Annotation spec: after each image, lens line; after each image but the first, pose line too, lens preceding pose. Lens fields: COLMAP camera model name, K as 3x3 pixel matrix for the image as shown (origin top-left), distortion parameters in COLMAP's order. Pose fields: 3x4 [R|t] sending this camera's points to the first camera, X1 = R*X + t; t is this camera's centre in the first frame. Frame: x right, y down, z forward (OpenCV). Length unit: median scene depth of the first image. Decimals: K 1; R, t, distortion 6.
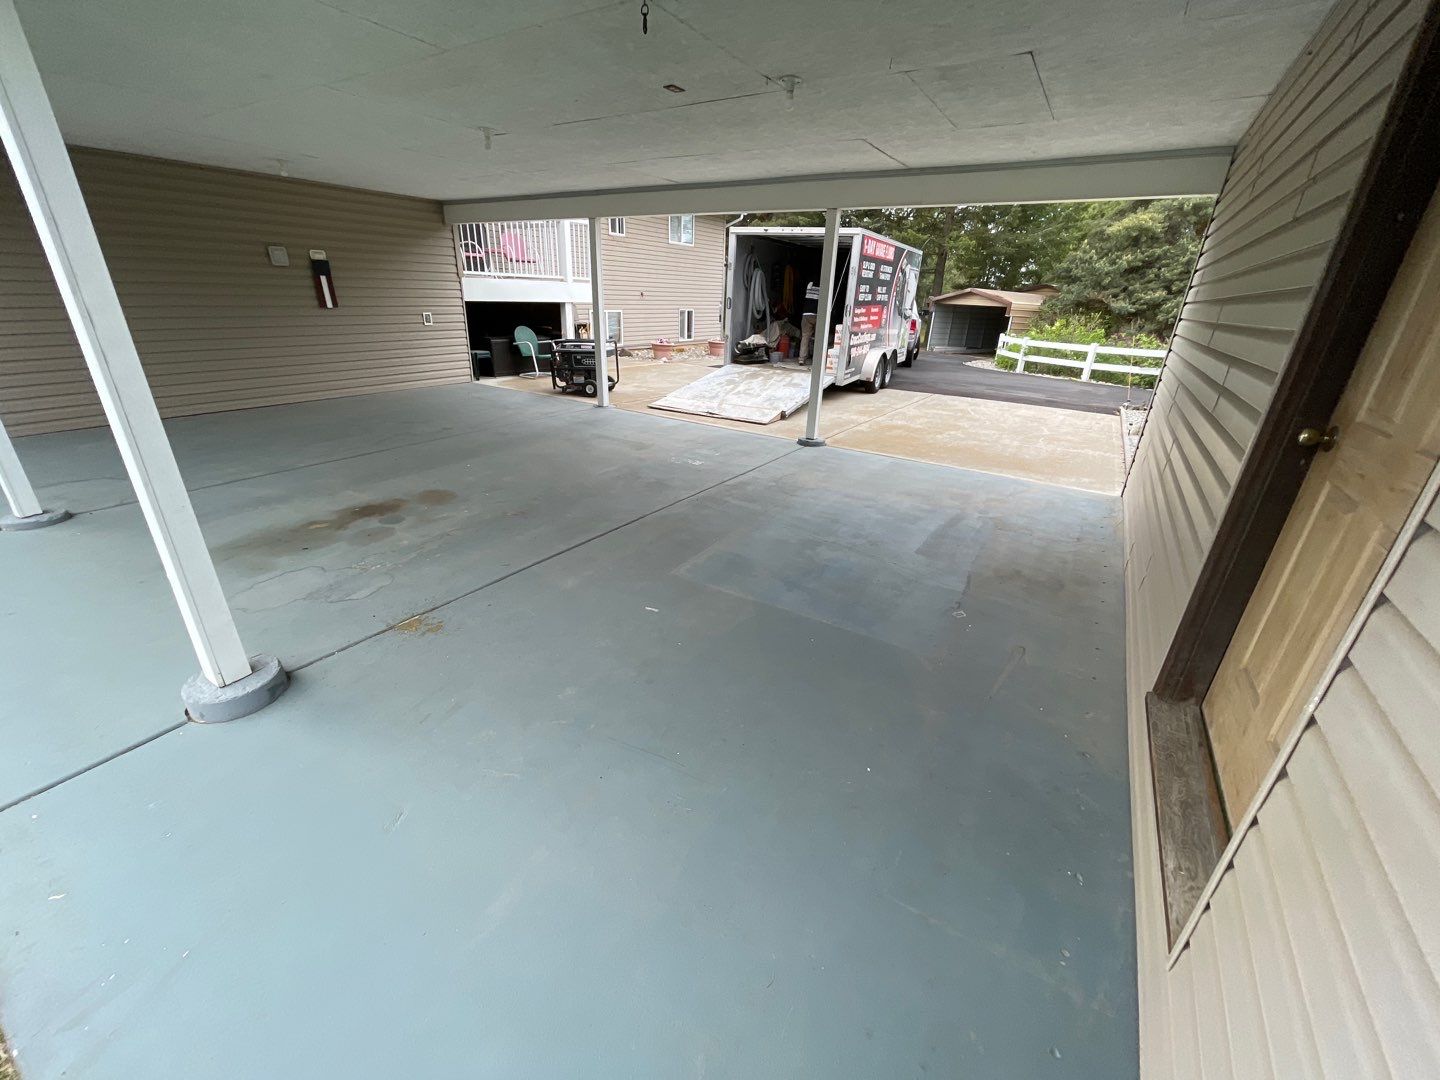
lens RADIAL K [[578.2, 0, 722.2], [0, 578.2, 543.4], [0, 0, 1]] dist [-0.000808, -0.000038]
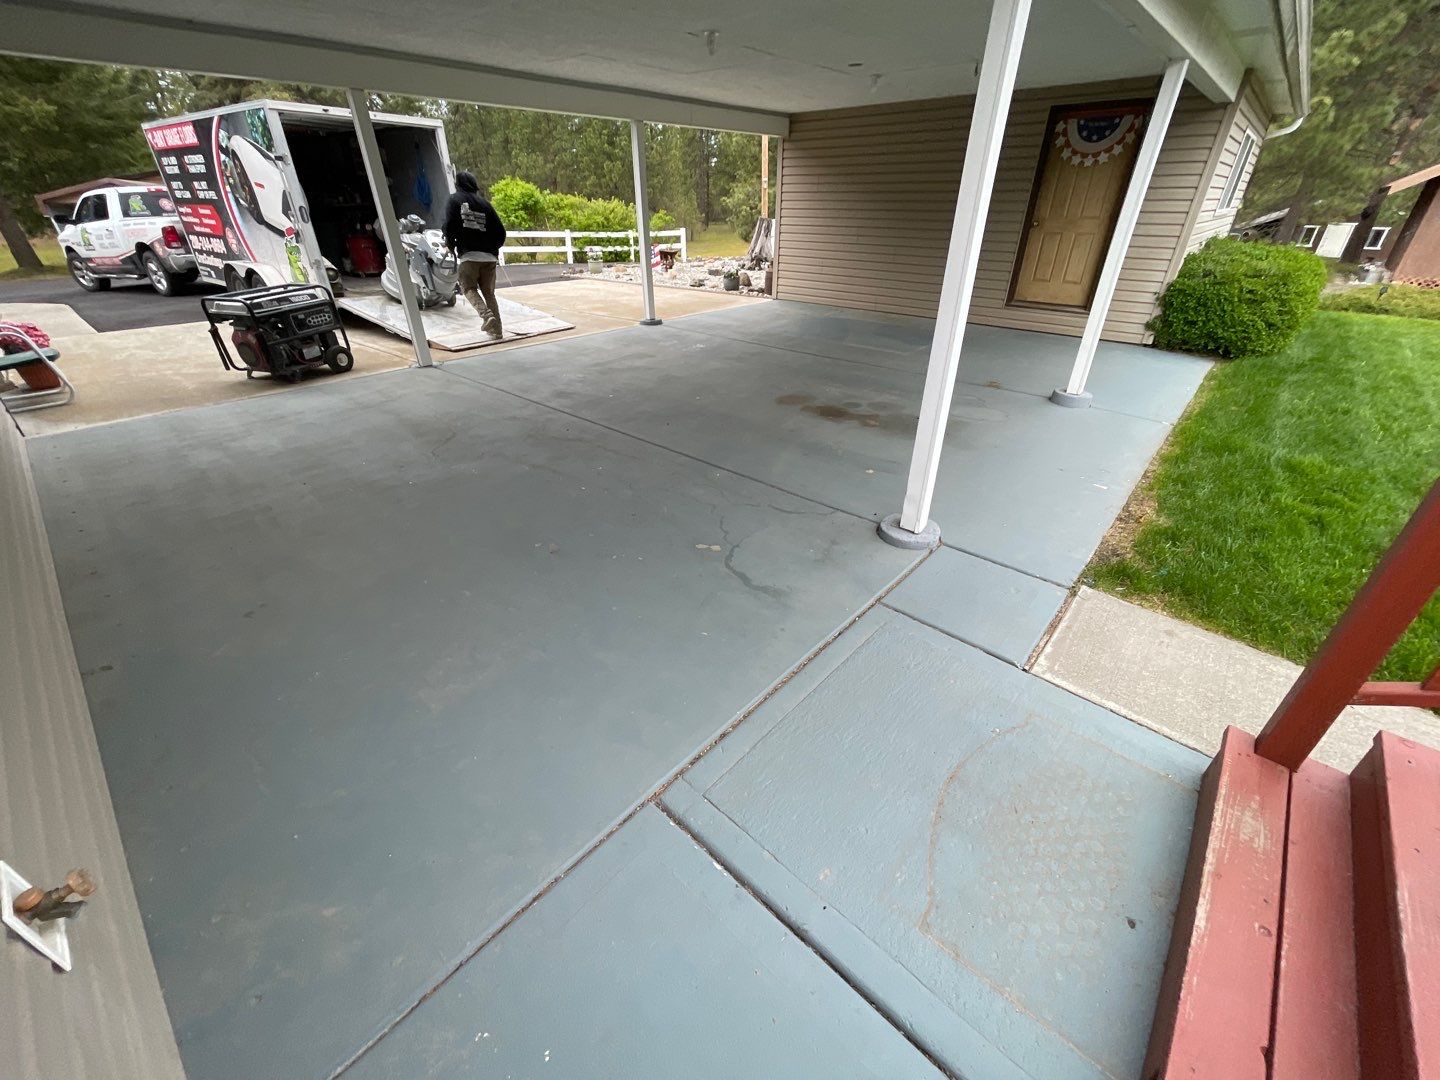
lens RADIAL K [[578.2, 0, 727.0], [0, 578.2, 544.2], [0, 0, 1]] dist [-0.000808, -0.000038]
pose [[0.147628, -0.539427, 0.828990, -1.015664], [0.399968, 0.799140, 0.448777, -0.262880], [-0.904562, 0.265318, 0.333729, 0.513421]]
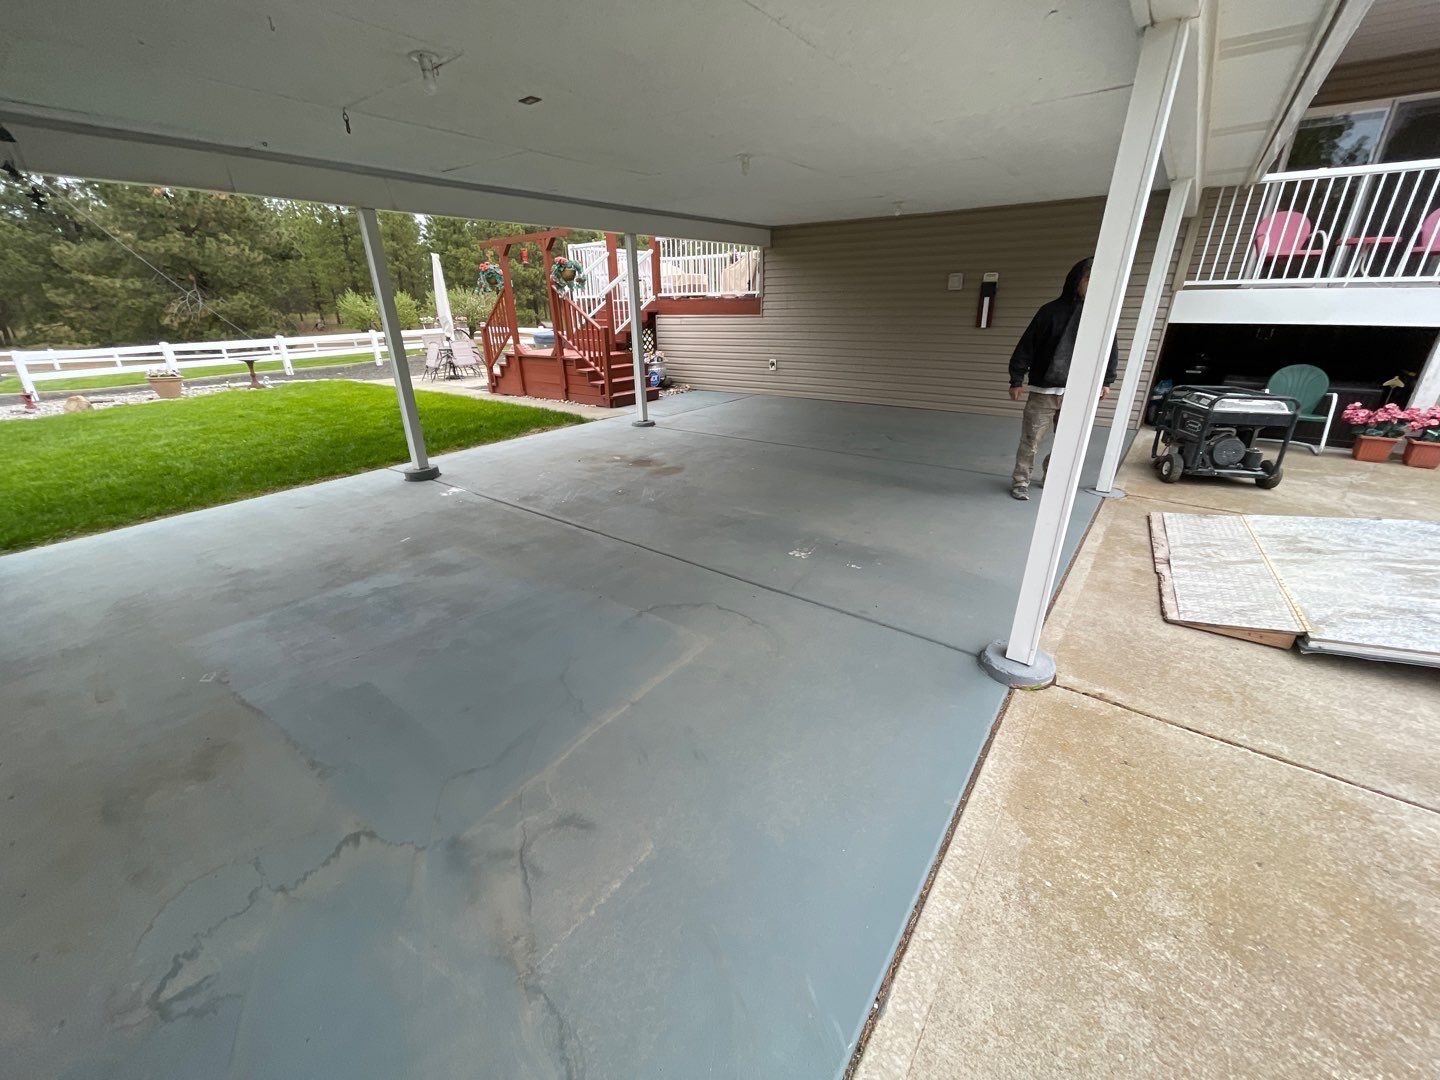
lens RADIAL K [[578.2, 0, 726.9], [0, 578.2, 542.1], [0, 0, 1]] dist [-0.000808, -0.000038]
pose [[-0.071890, 0.358380, -0.930804, 0.474574], [-0.388680, 0.849379, 0.357049, -0.288176], [0.918564, 0.387453, 0.078234, 0.682354]]
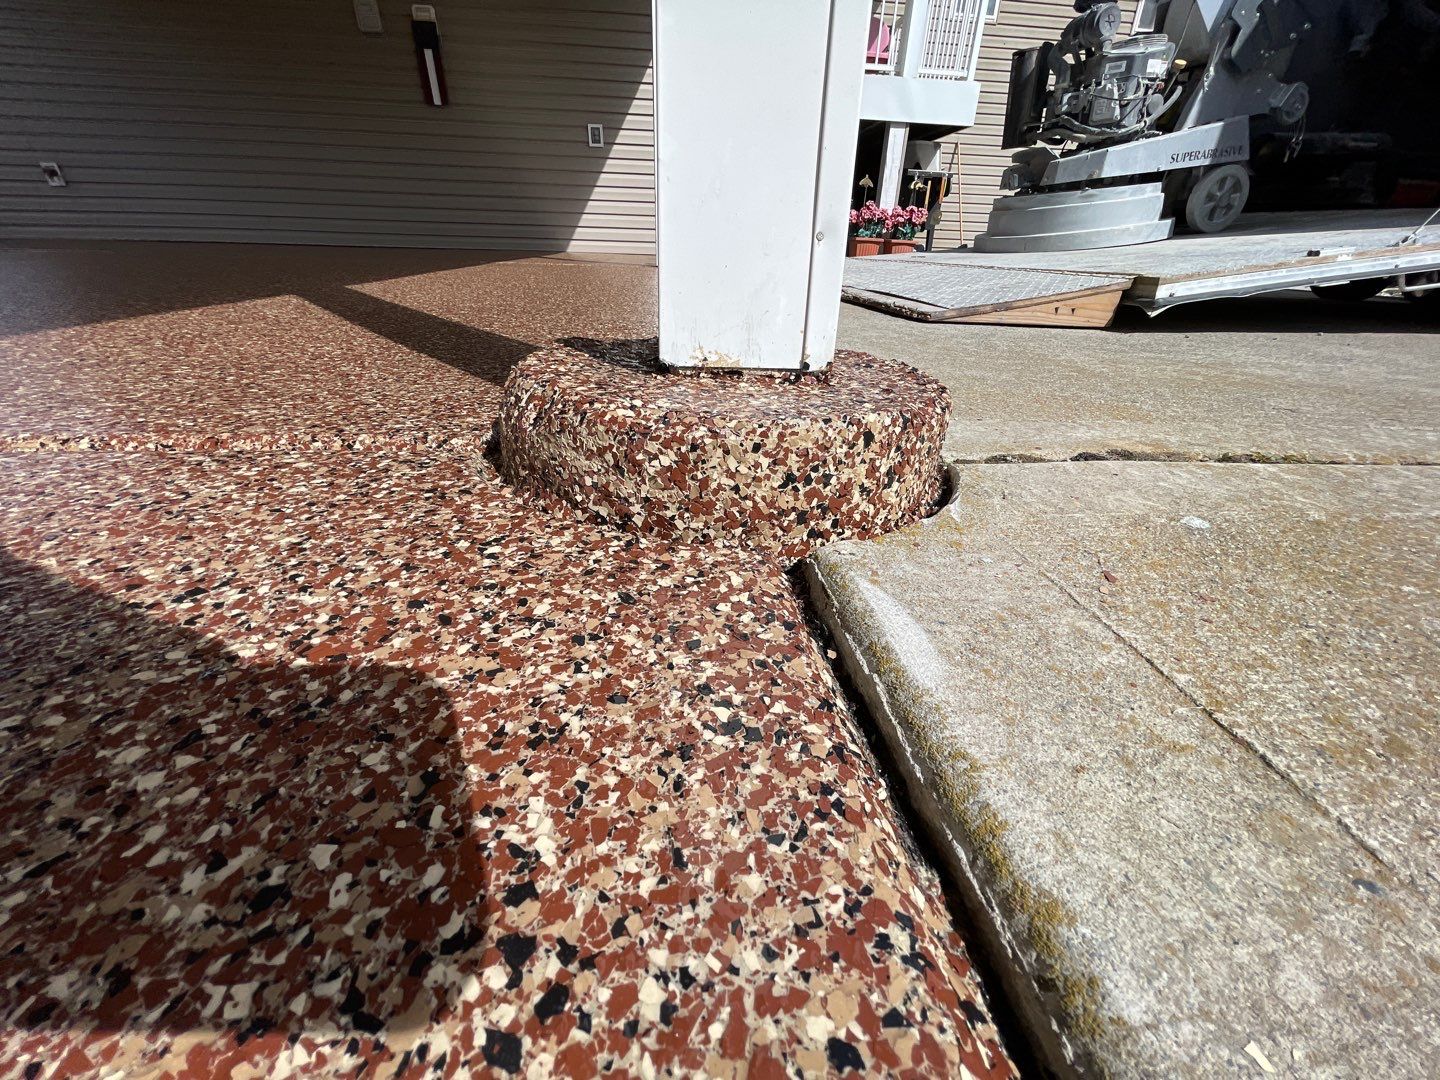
lens RADIAL K [[578.2, 0, 723.2], [0, 578.2, 538.1], [0, 0, 1]] dist [-0.000808, -0.000038]
pose [[0.628122, 0.338109, -0.700818, 0.188948], [-0.316725, 0.933767, 0.166625, -0.159386], [0.710738, 0.117306, 0.693607, 0.872579]]
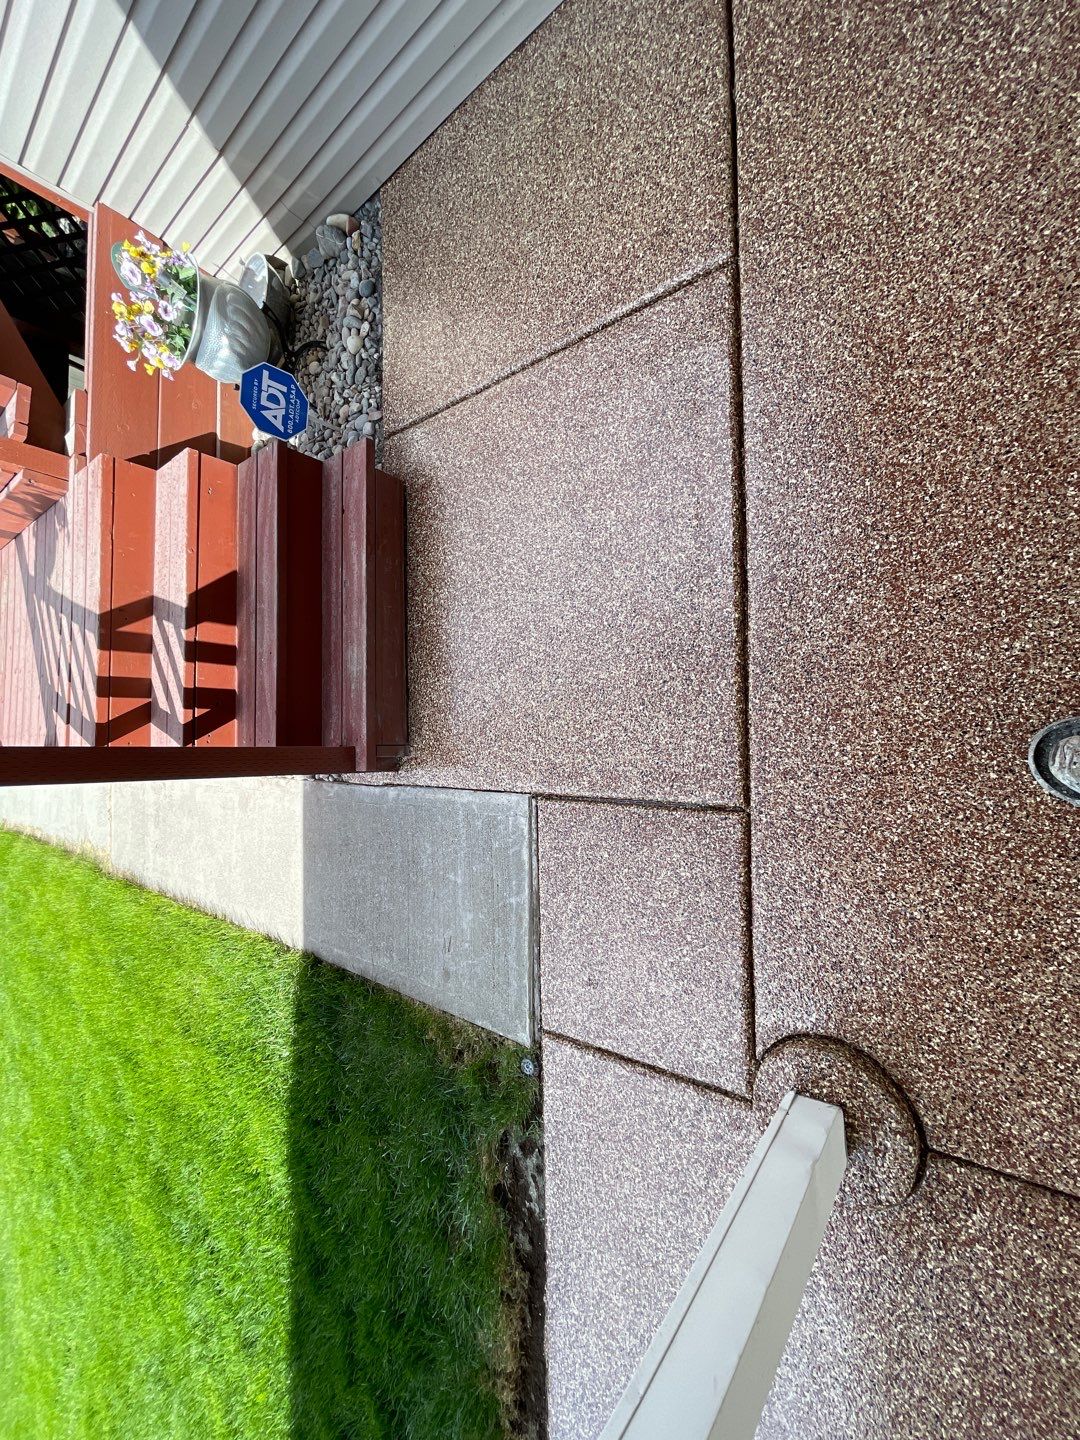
lens RADIAL K [[578.2, 0, 542.2], [0, 578.2, 717.4], [0, 0, 1]] dist [-0.000808, -0.000038]
pose [[0.426080, 0.814678, -0.393390, -0.697641], [0.308945, 0.277668, 0.909645, -0.236015], [0.850299, -0.509118, -0.133382, 0.543154]]
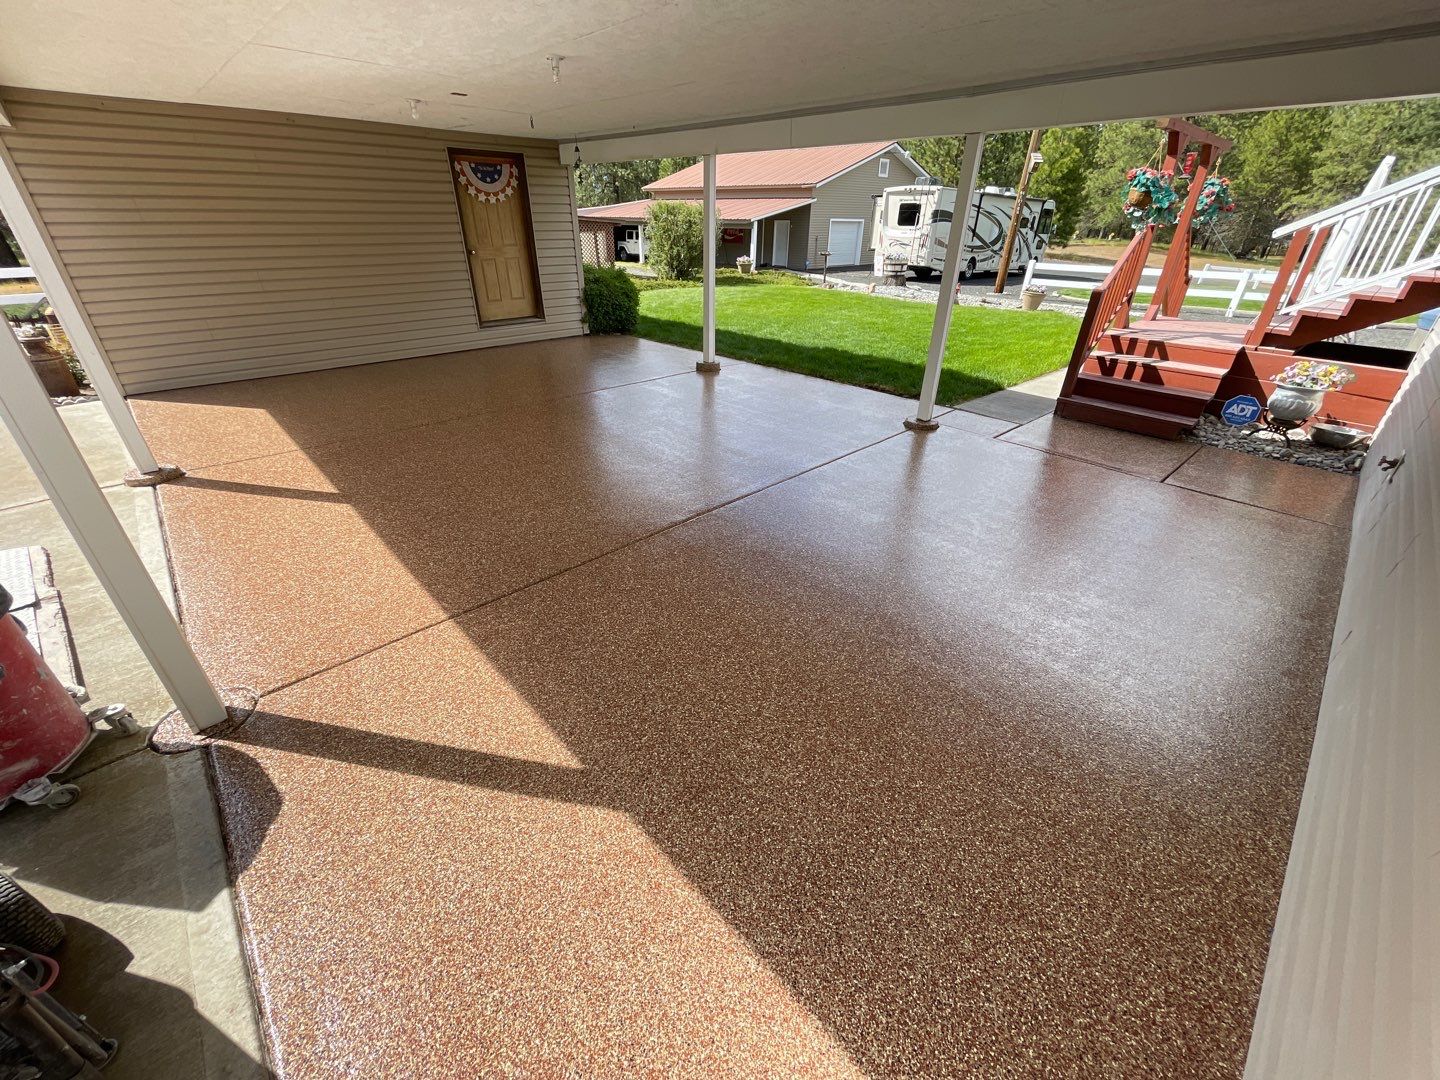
lens RADIAL K [[578.2, 0, 725.1], [0, 578.2, 538.1], [0, 0, 1]] dist [-0.000808, -0.000038]
pose [[-0.971385, -0.155076, 0.179897, -0.539280], [0.049568, 0.608384, 0.792094, -0.560492], [-0.232281, 0.778345, -0.583288, 1.171361]]
